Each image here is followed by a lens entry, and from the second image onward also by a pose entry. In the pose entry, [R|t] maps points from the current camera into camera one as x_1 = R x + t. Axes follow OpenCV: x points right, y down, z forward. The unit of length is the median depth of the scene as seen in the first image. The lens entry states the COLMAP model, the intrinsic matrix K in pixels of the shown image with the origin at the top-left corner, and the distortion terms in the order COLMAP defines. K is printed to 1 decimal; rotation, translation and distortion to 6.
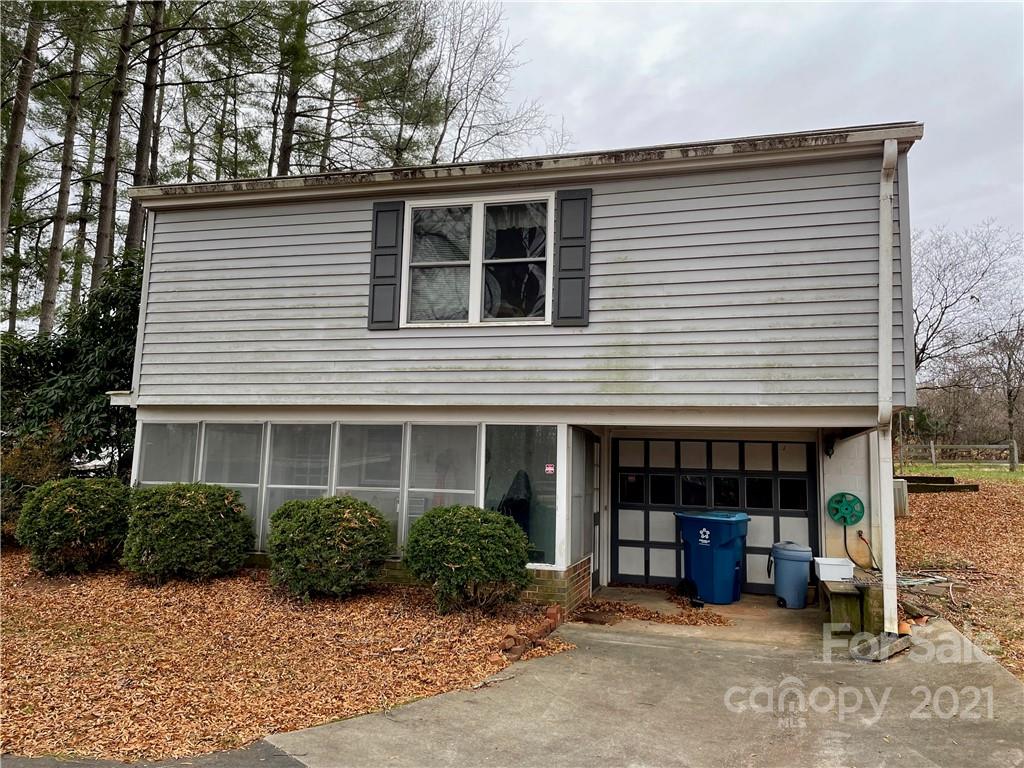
lens RADIAL K [[771.2, 0, 513.3], [0, 771.2, 372.9], [0, 0, 1]] dist [0.089759, -0.116886]
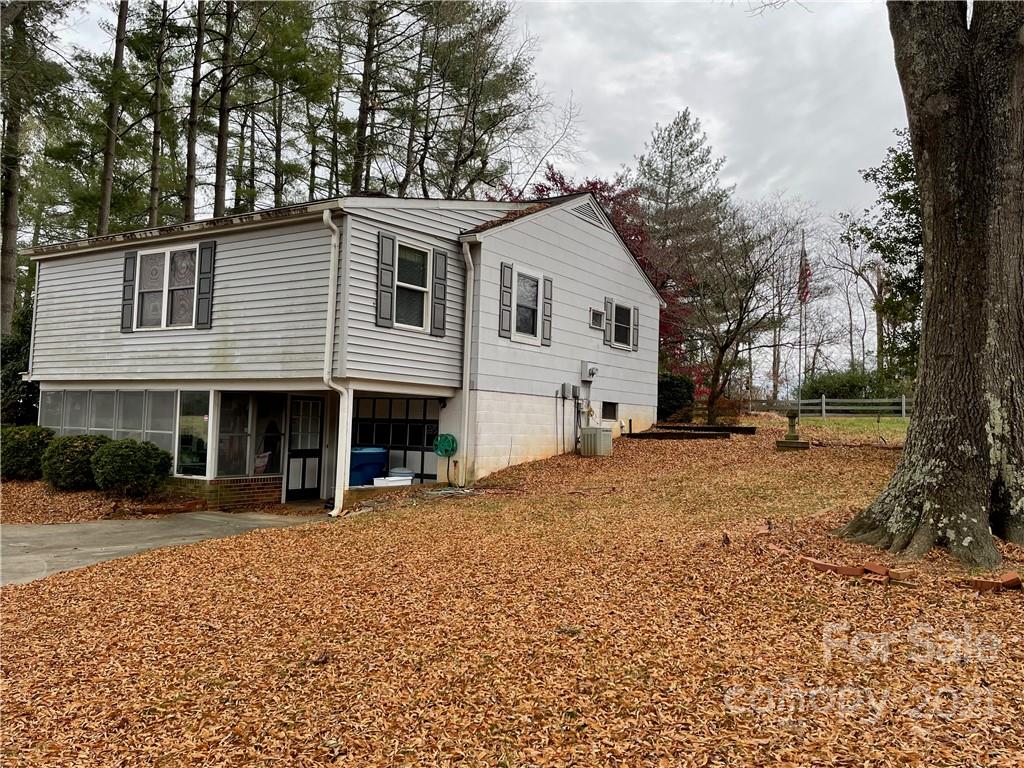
lens RADIAL K [[838.5, 0, 512.2], [0, 838.5, 388.4], [0, 0, 1]] dist [-0.012636, -0.005767]
pose [[0.959821, -0.010121, -0.280430, 1.121715], [0.028807, 0.997623, 0.062592, -0.026554], [0.279130, -0.068156, 0.957832, -0.467659]]
